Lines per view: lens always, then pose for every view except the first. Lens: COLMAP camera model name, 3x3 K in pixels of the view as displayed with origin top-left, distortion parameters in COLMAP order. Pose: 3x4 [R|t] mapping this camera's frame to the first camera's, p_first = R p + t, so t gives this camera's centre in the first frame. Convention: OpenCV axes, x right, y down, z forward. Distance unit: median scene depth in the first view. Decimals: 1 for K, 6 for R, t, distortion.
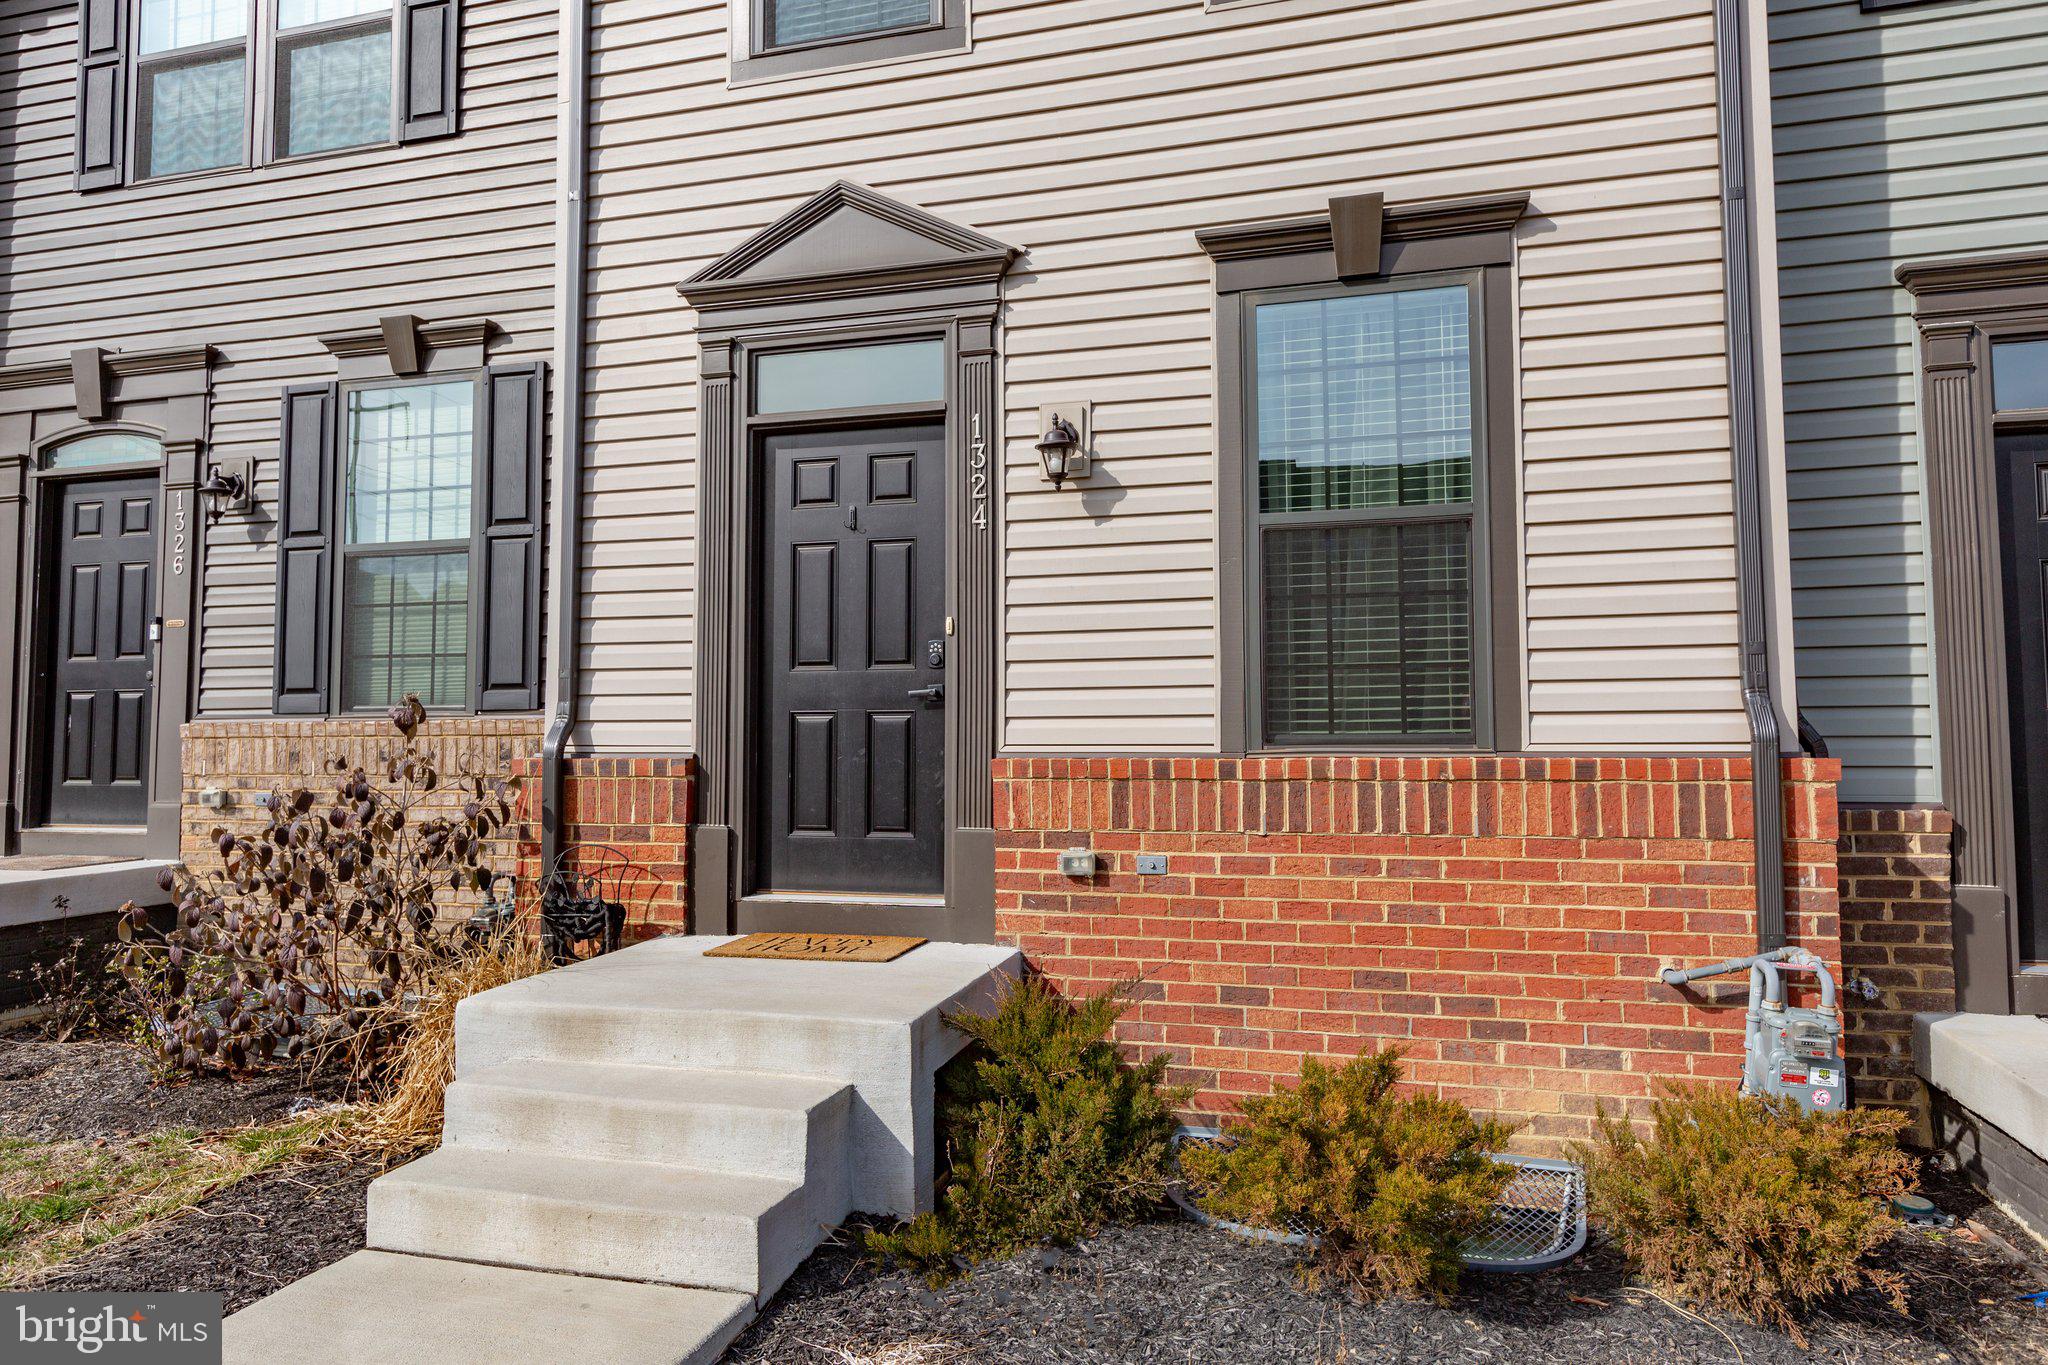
lens RADIAL K [[1346.1, 0, 1044.9], [0, 1346.1, 679.2], [0, 0, 1]] dist [0.004083, -0.003504]
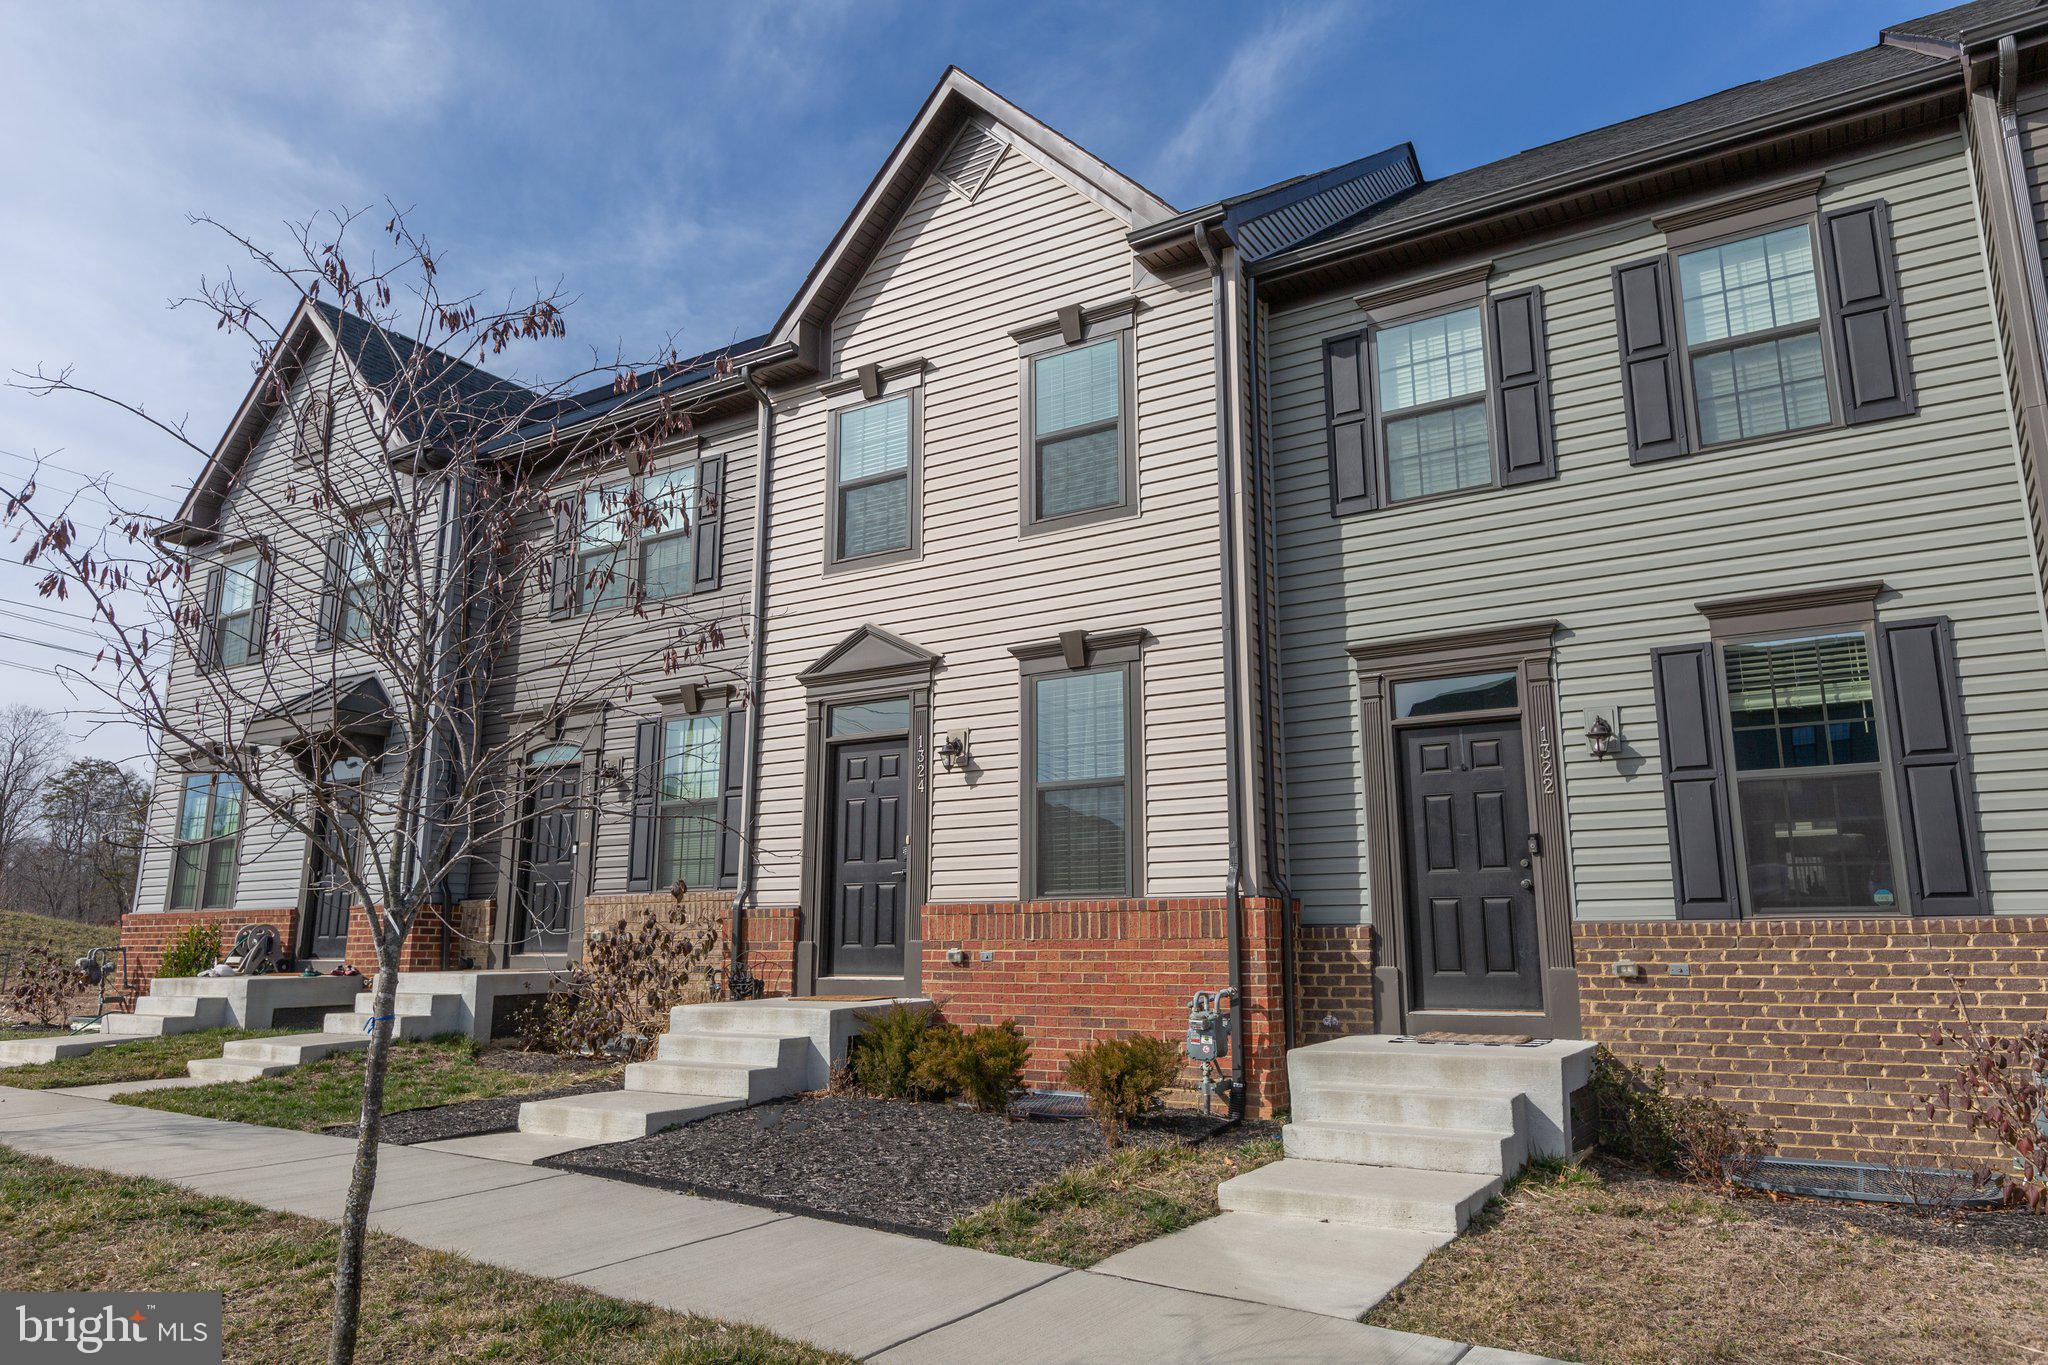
lens RADIAL K [[1344.6, 0, 1024.0], [0, 1344.6, 682.5], [0, 0, 1]] dist [0.002317, -0.000282]
pose [[0.959990, -0.052393, -0.275090, 0.699397], [0.012153, 0.989212, -0.145989, 0.024683], [0.279771, 0.136805, 0.950270, -0.956184]]
